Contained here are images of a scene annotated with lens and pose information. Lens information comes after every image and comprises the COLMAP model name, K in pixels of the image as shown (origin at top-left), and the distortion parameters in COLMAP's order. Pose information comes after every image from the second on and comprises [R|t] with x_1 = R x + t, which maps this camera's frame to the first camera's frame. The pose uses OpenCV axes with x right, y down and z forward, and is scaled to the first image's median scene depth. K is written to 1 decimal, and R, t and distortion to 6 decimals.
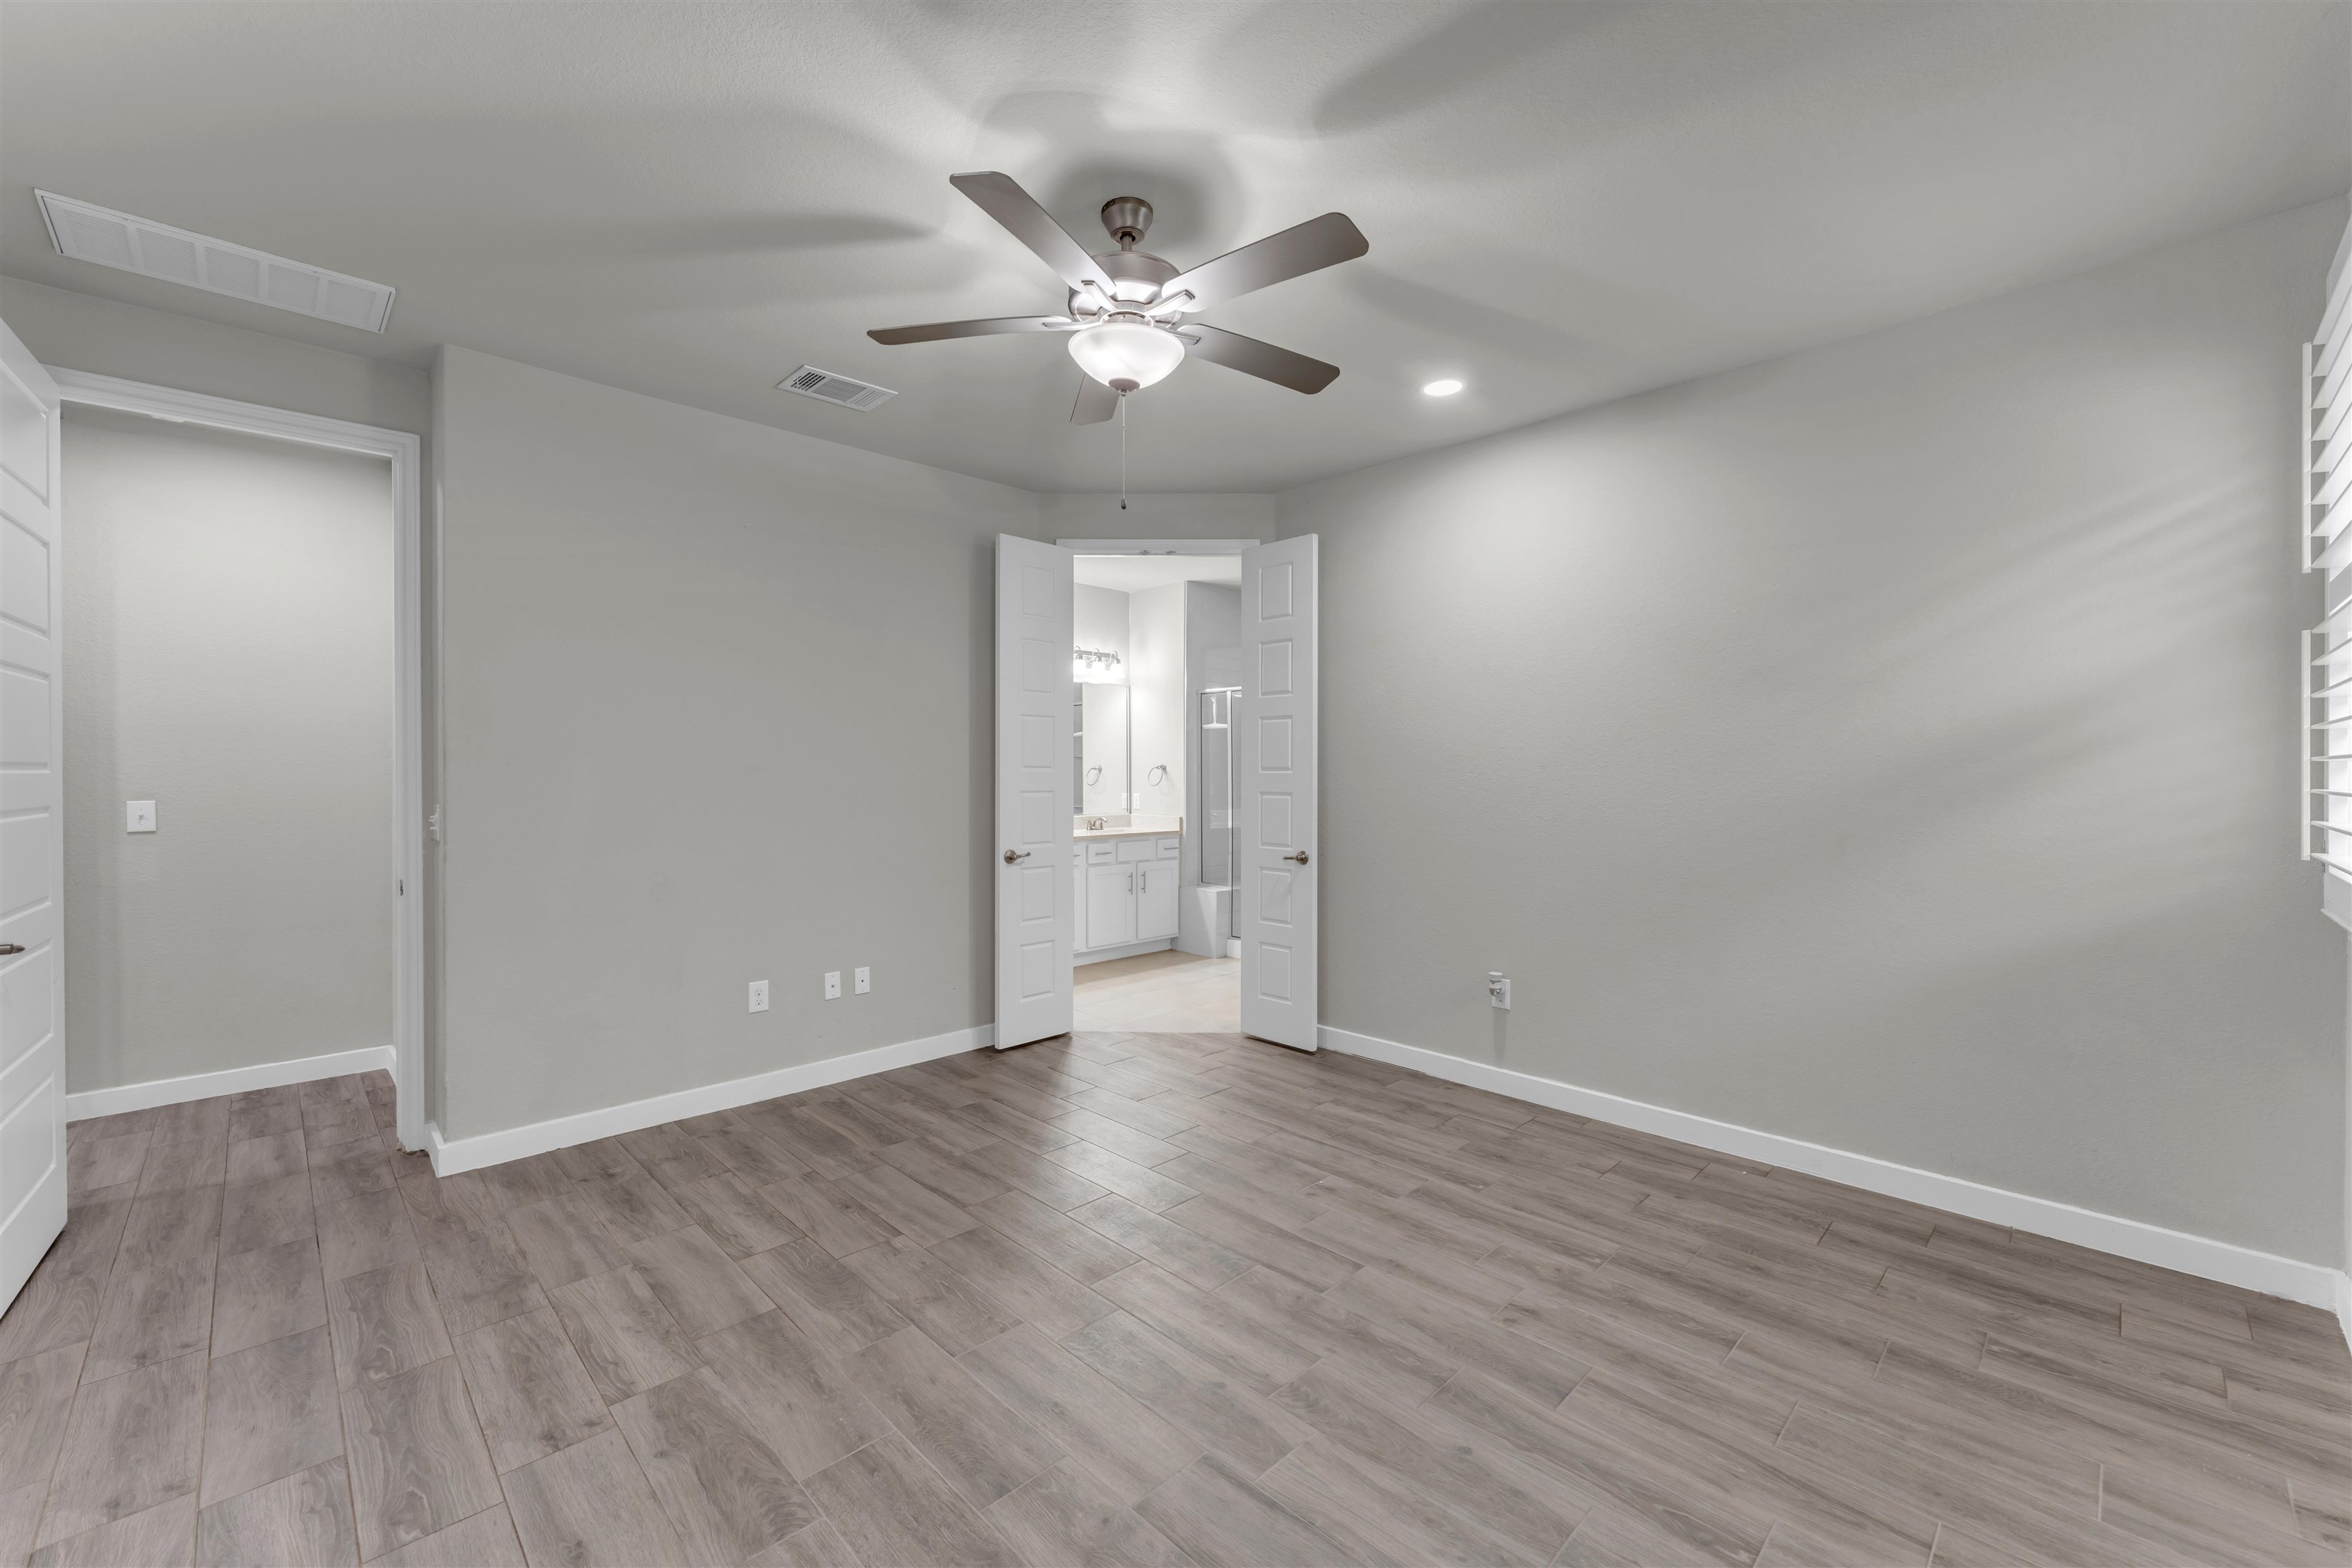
lens RADIAL K [[960.7, 0, 1174.1], [0, 960.7, 776.6], [0, 0, 1]] dist [-0.000155, 0.000226]
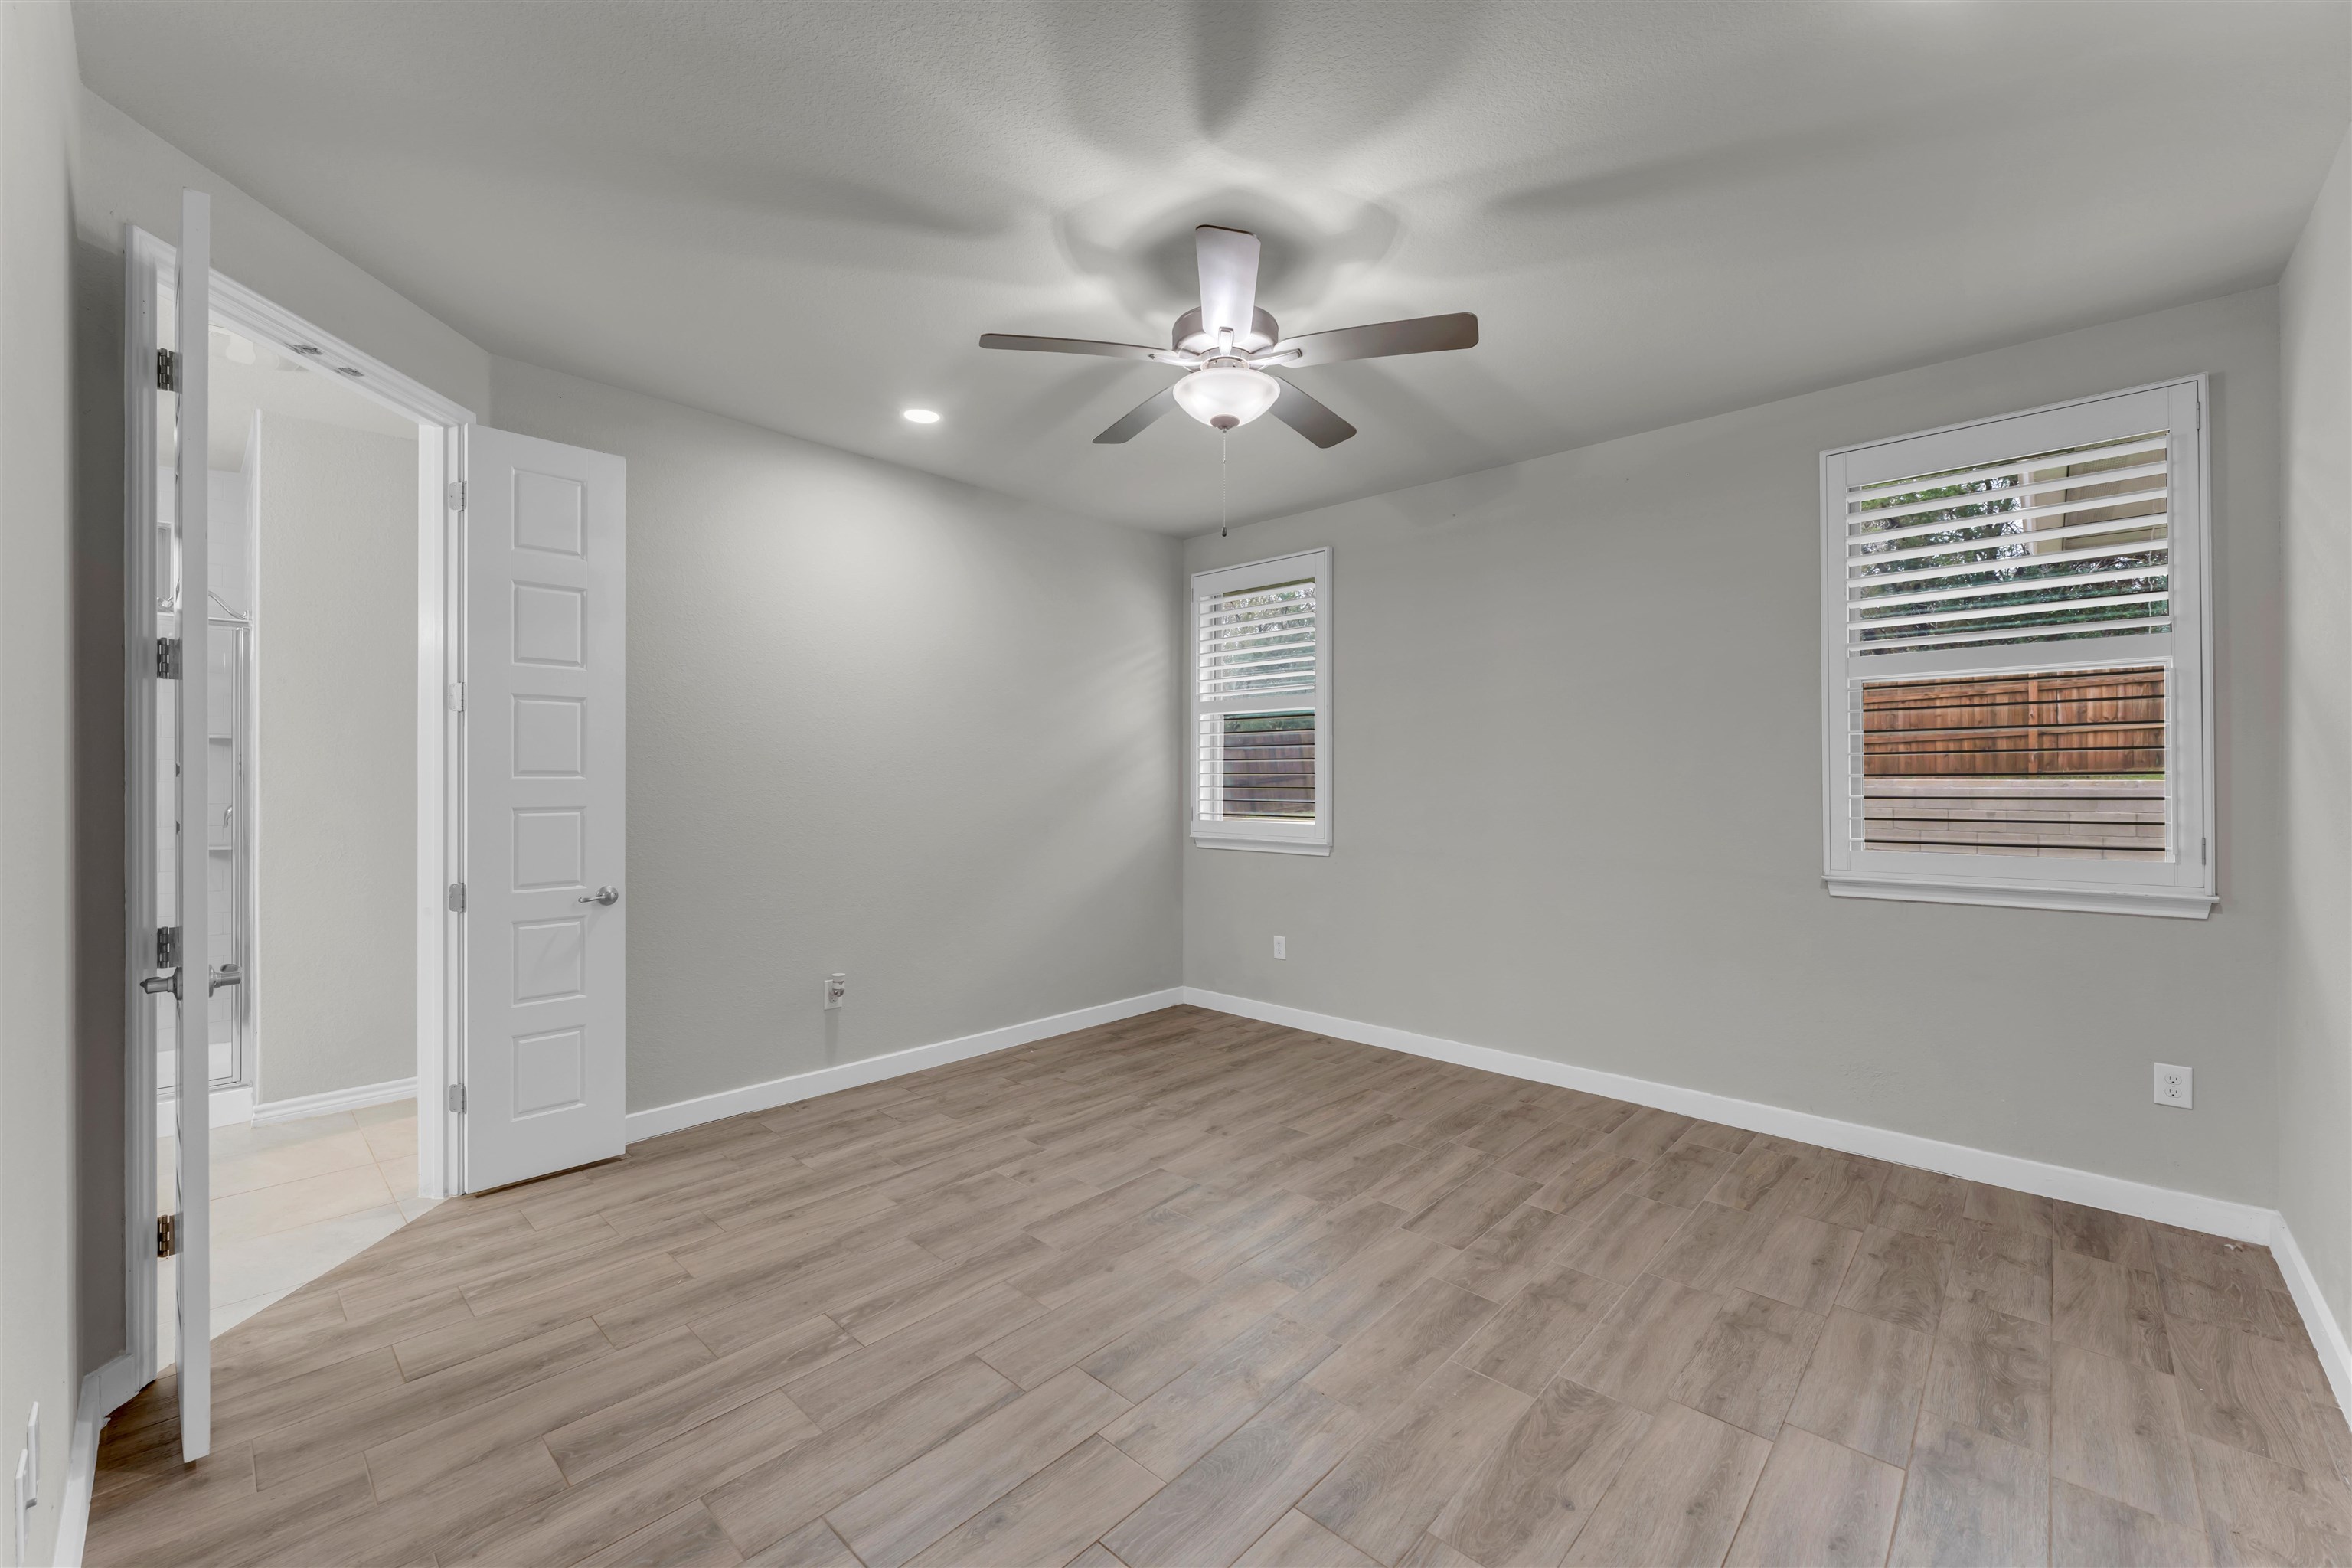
lens RADIAL K [[960.7, 0, 1174.1], [0, 960.7, 776.6], [0, 0, 1]] dist [-0.000155, 0.000226]
pose [[-0.065627, 0.001470, 0.997843, -1.015004], [0.003899, 0.999992, -0.001217, -0.003828], [-0.997837, 0.003811, -0.065632, 1.013477]]
